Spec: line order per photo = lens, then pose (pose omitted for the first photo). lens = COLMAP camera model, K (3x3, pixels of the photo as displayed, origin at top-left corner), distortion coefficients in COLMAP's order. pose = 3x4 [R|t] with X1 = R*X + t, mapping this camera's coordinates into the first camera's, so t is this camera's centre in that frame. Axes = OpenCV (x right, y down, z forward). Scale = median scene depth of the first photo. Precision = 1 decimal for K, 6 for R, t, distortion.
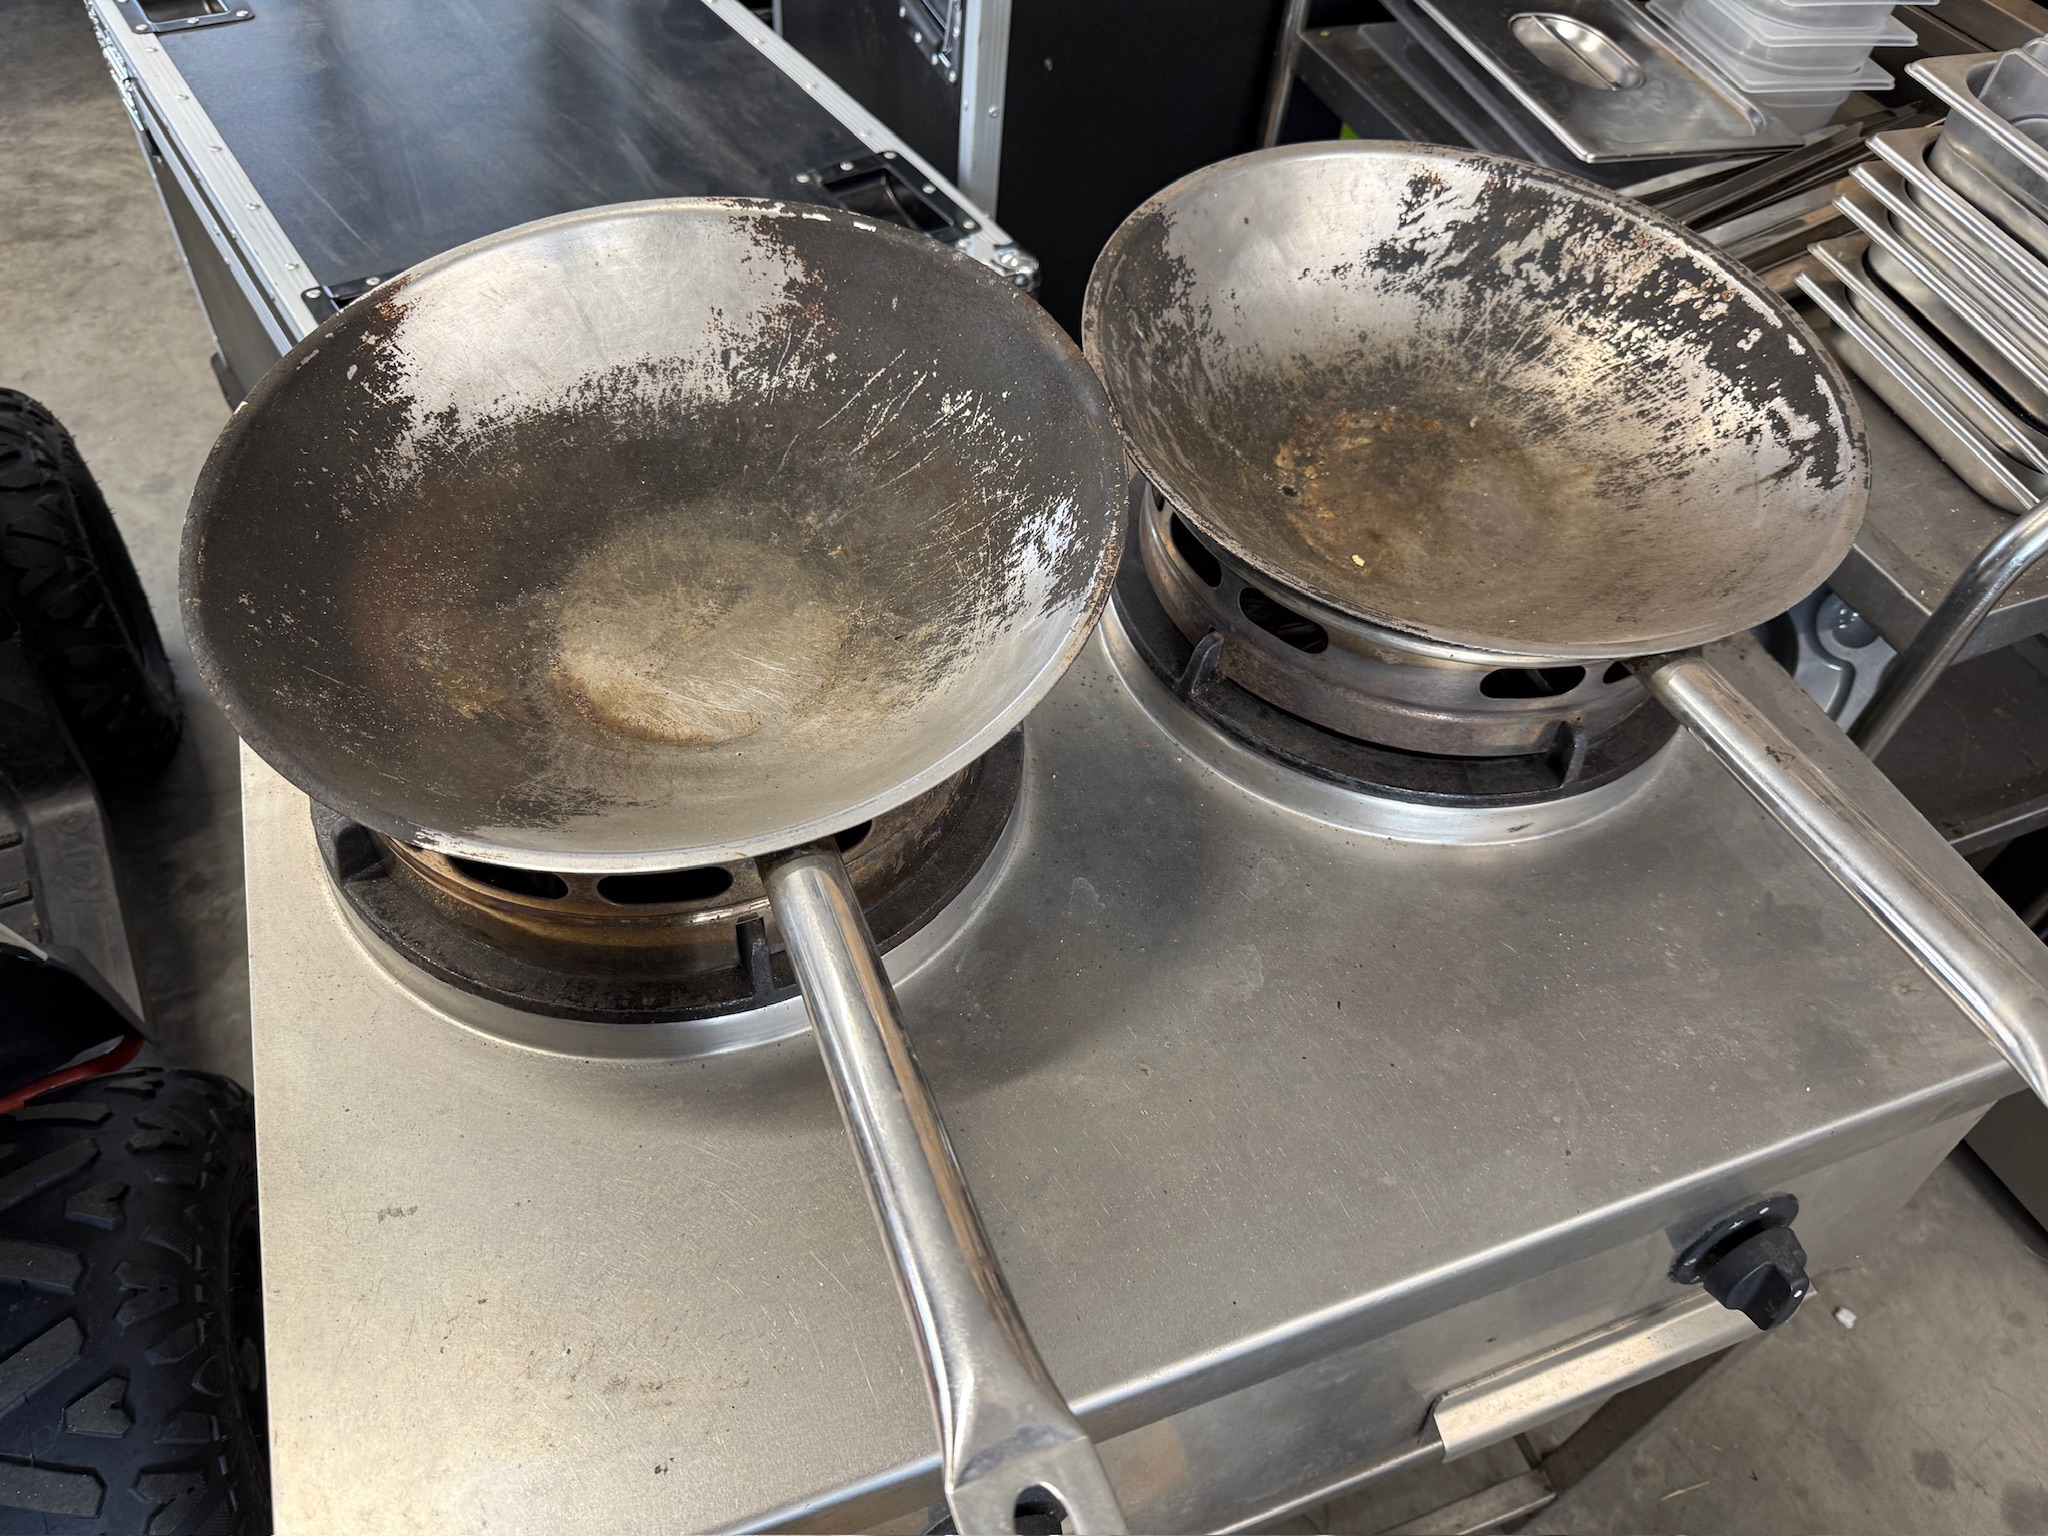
lens RADIAL K [[1431.5, 0, 1039.4], [0, 1431.5, 788.2], [0, 0, 1]] dist [0.011035, -0.018496]
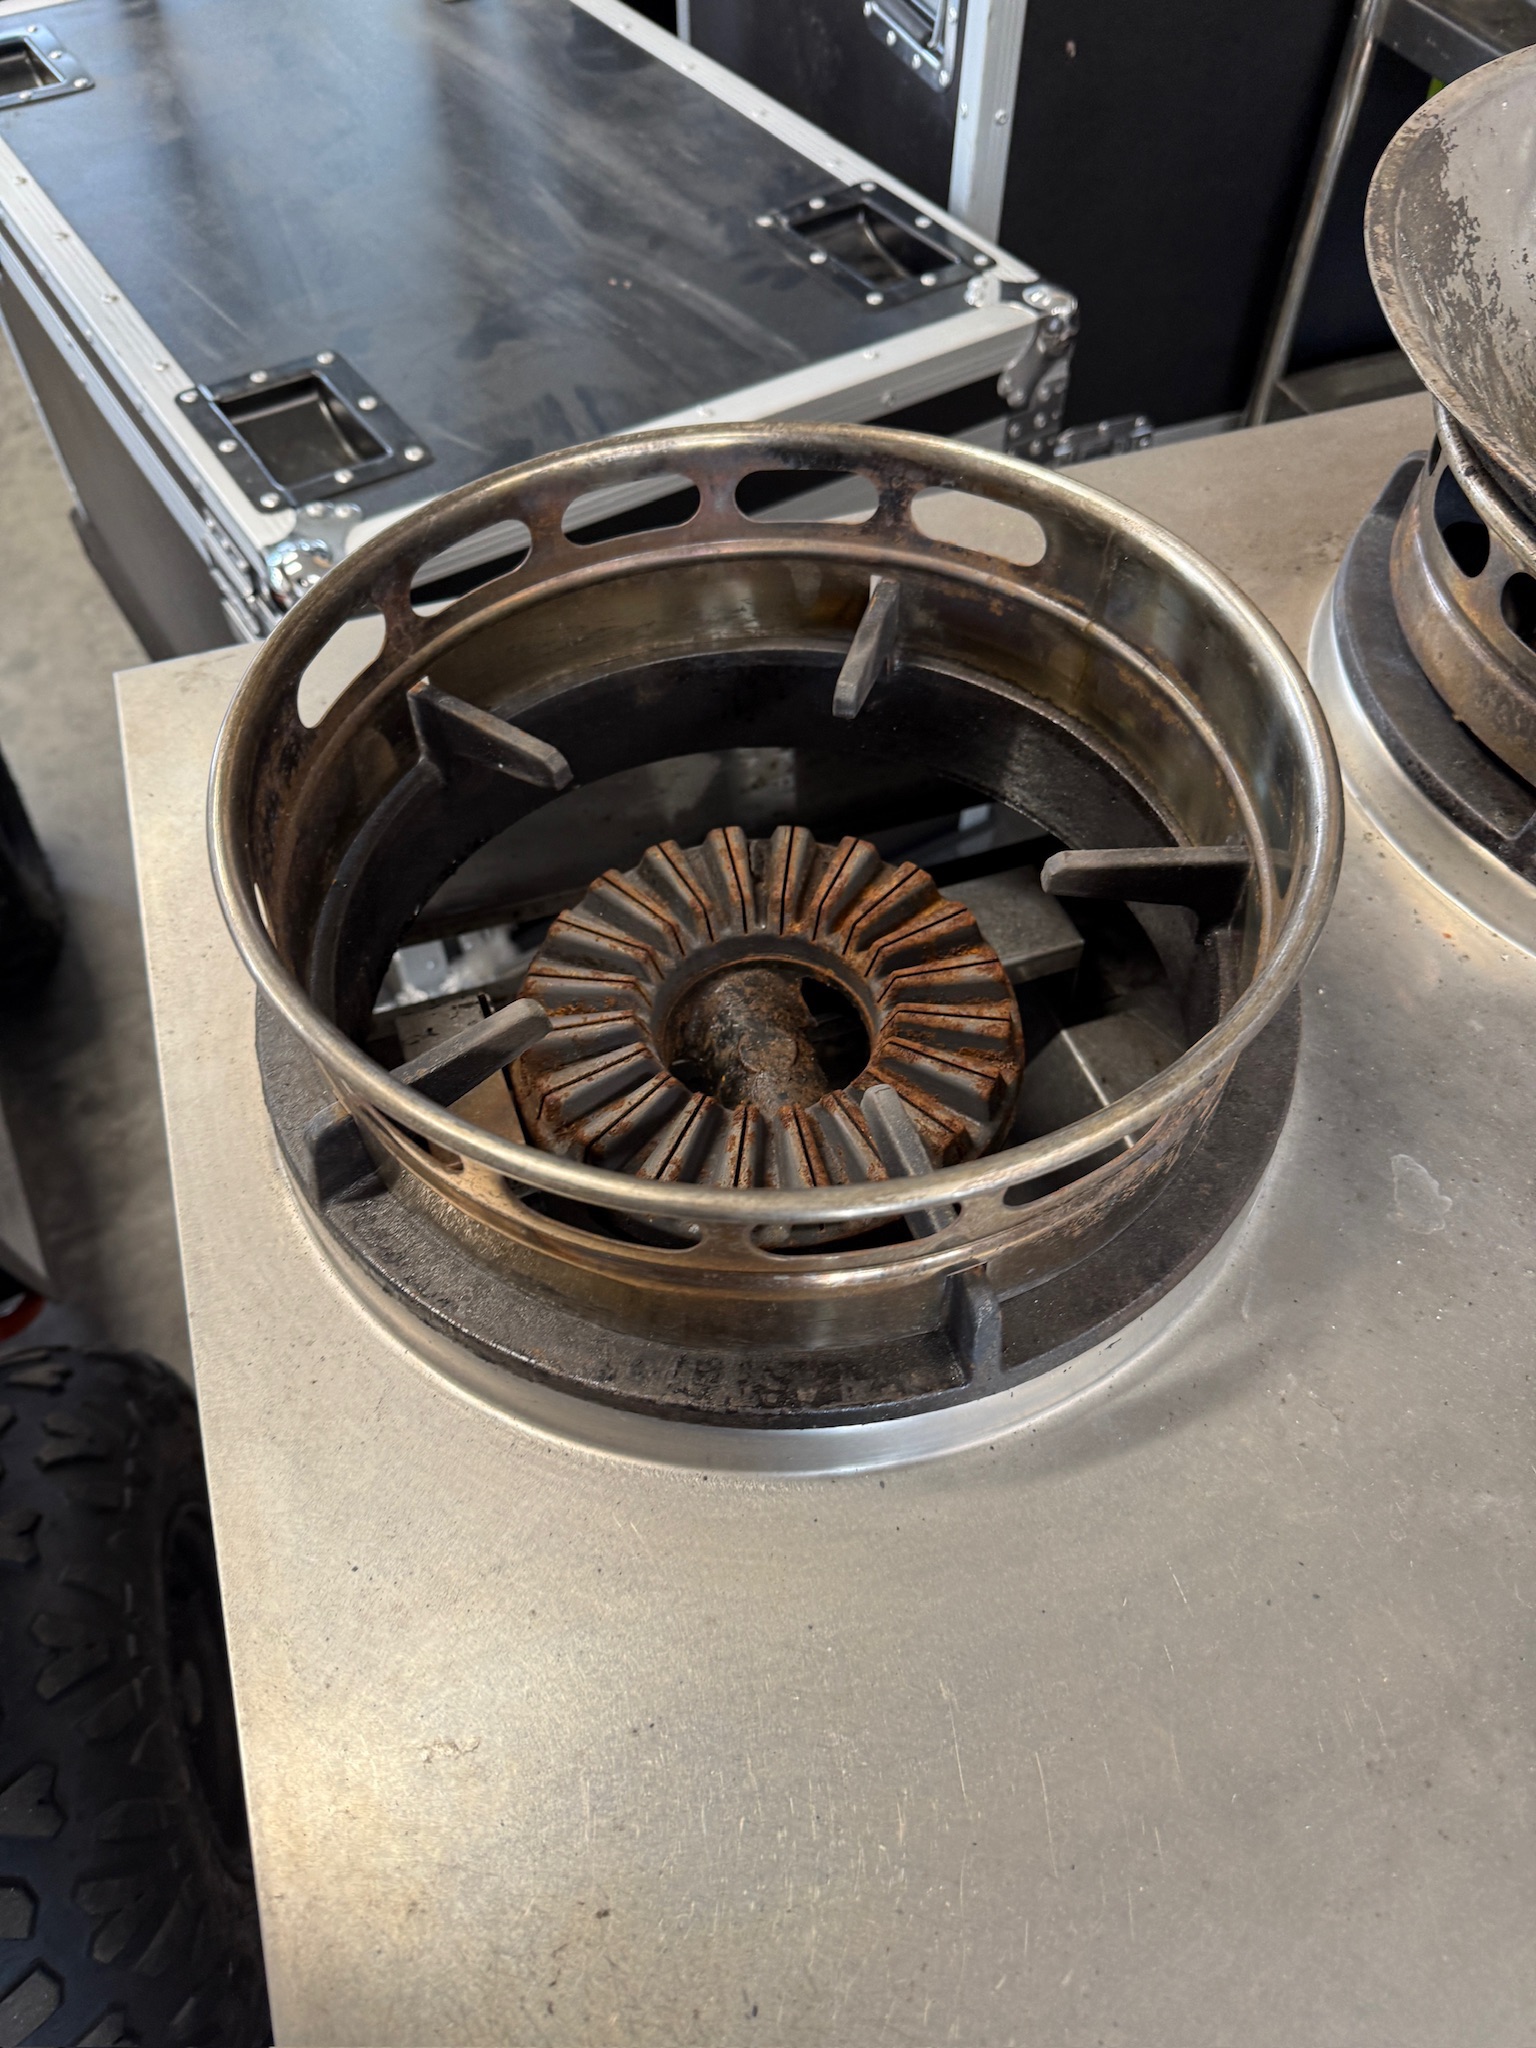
lens RADIAL K [[1431.5, 0, 758.3], [0, 1431.5, 1029.3], [0, 0, 1]] dist [0.011035, -0.018496]
pose [[0.995503, -0.030257, -0.089767, -0.113469], [0.035434, 0.997765, 0.056655, -0.023011], [0.087852, -0.059581, 0.994350, 0.185450]]
